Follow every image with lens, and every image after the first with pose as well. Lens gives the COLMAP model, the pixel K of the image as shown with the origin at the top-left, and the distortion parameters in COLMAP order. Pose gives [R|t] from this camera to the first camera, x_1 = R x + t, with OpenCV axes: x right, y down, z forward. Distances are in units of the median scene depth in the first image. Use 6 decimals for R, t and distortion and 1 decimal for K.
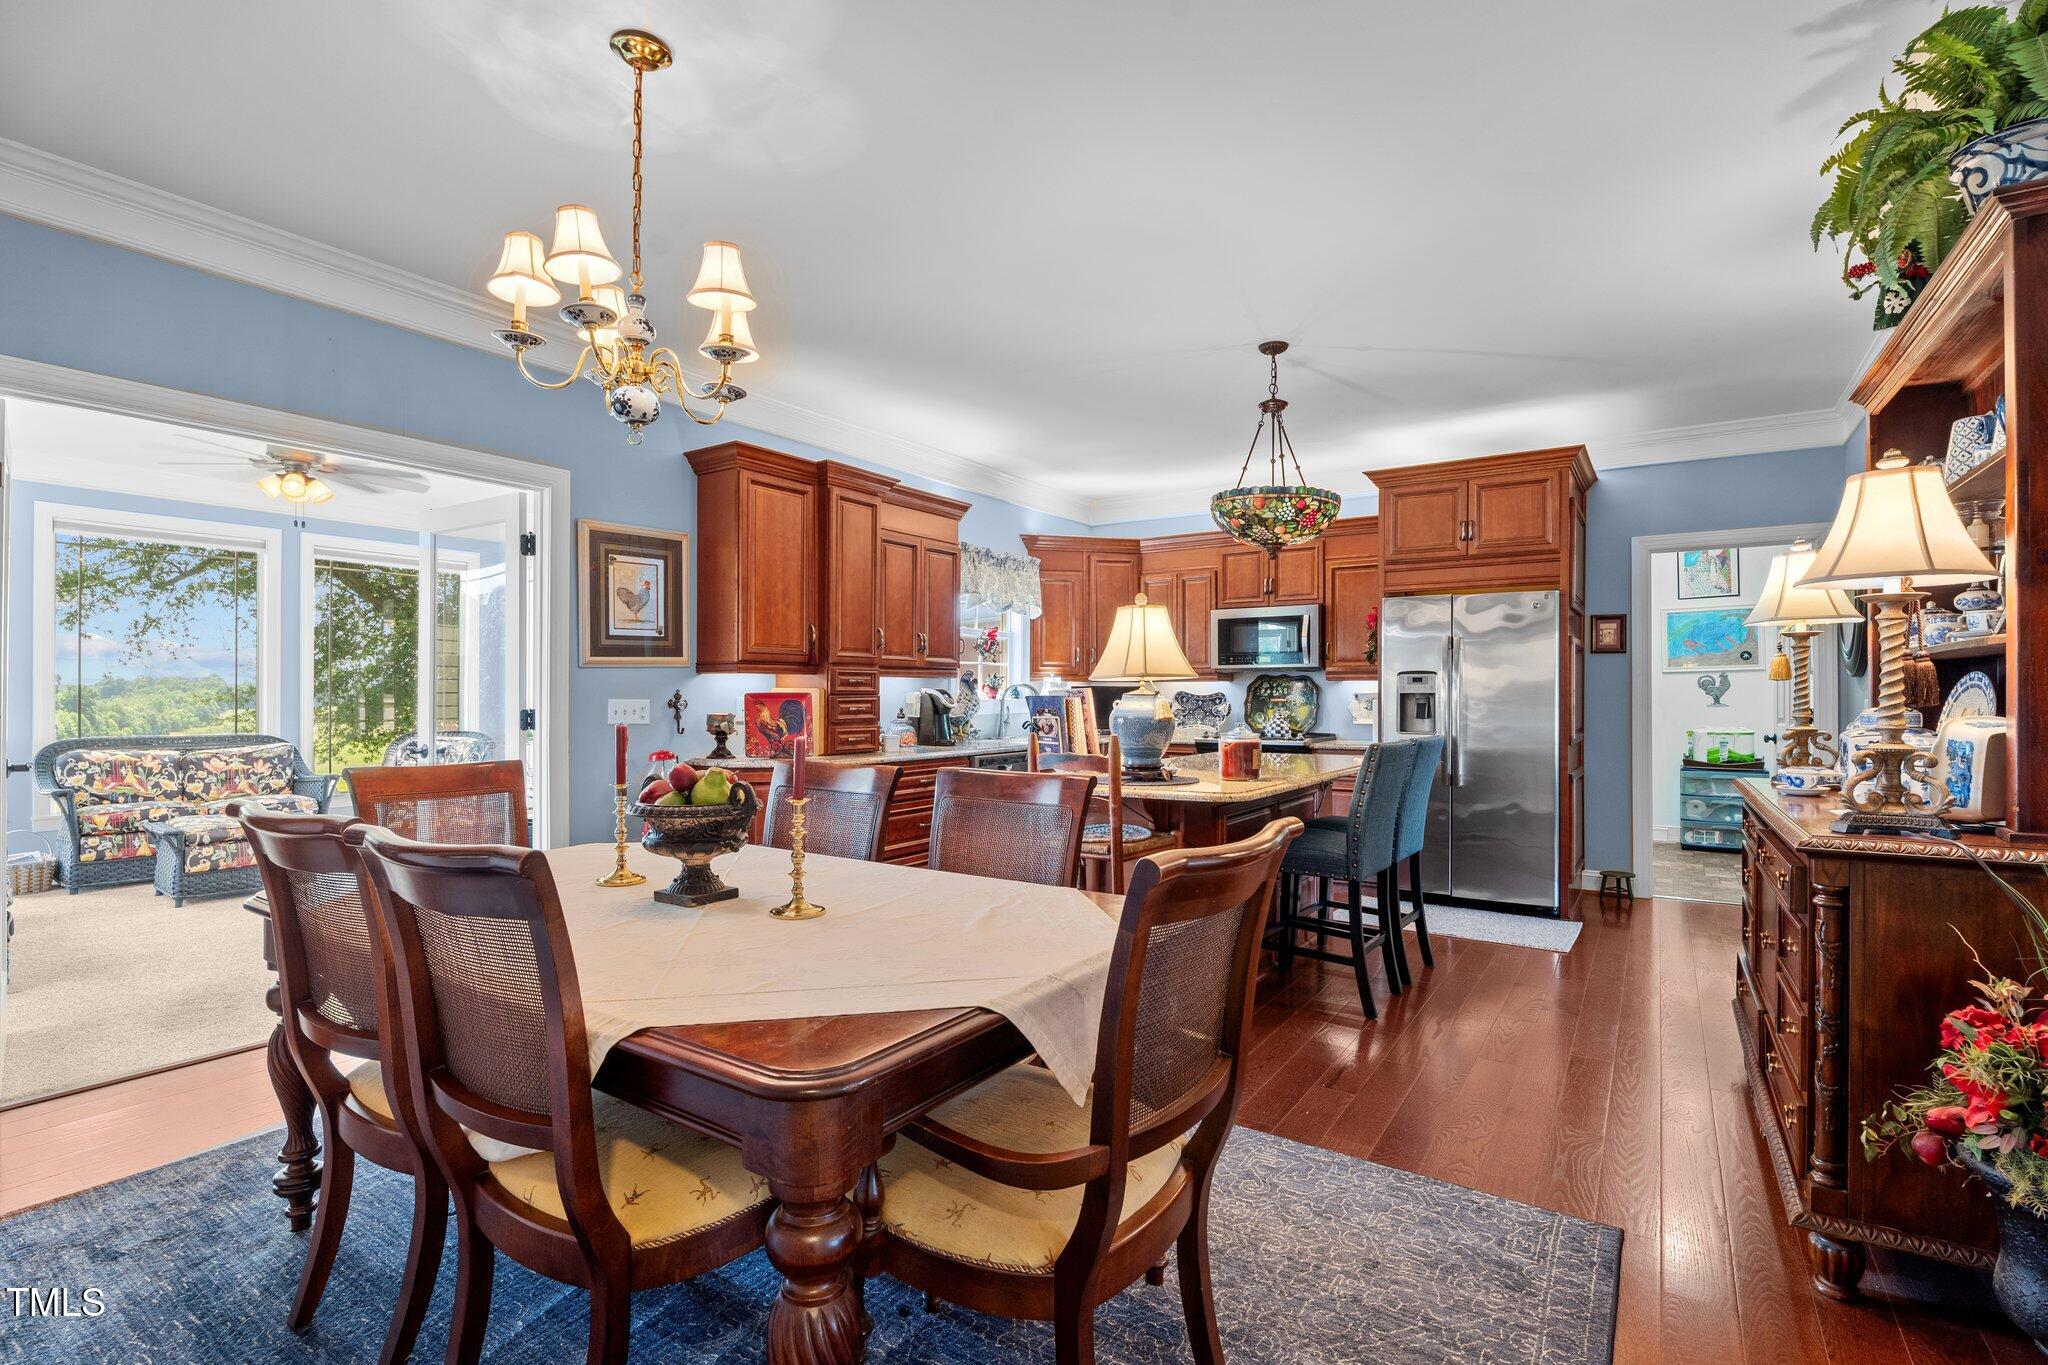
lens RADIAL K [[927.6, 0, 1020.5], [0, 927.6, 692.7], [0, 0, 1]] dist [-0.020784, -0.000426]
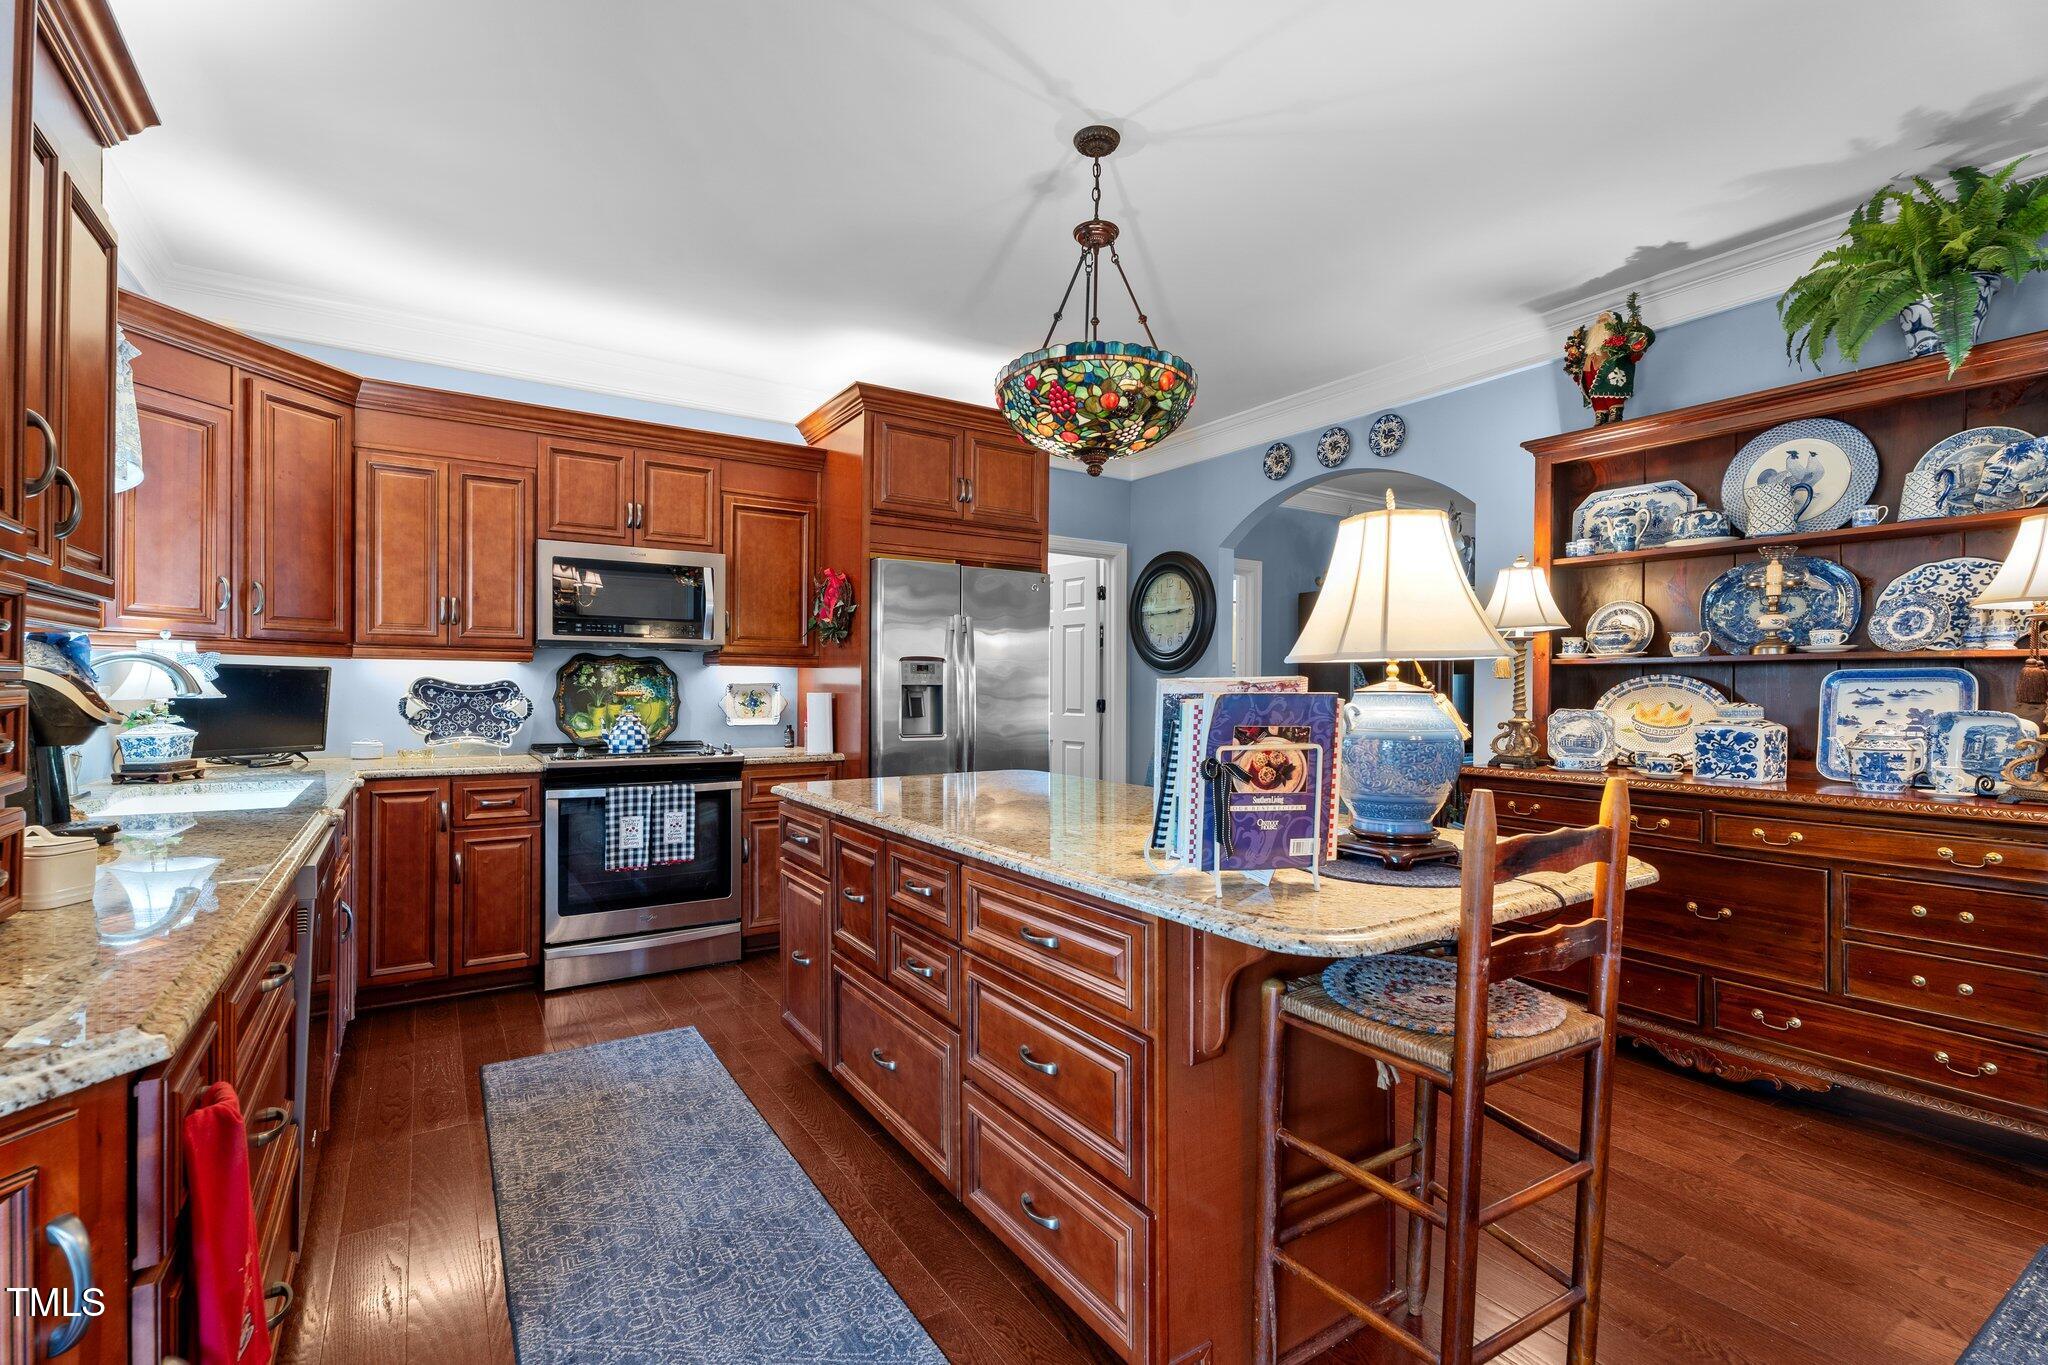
lens RADIAL K [[927.6, 0, 1018.9], [0, 927.6, 686.4], [0, 0, 1]] dist [-0.020784, -0.000426]
pose [[0.393219, 0.001864, 0.919443, -0.924137], [-0.008276, 0.999965, 0.001512, -0.000537], [-0.919408, -0.008204, 0.393220, 2.176046]]
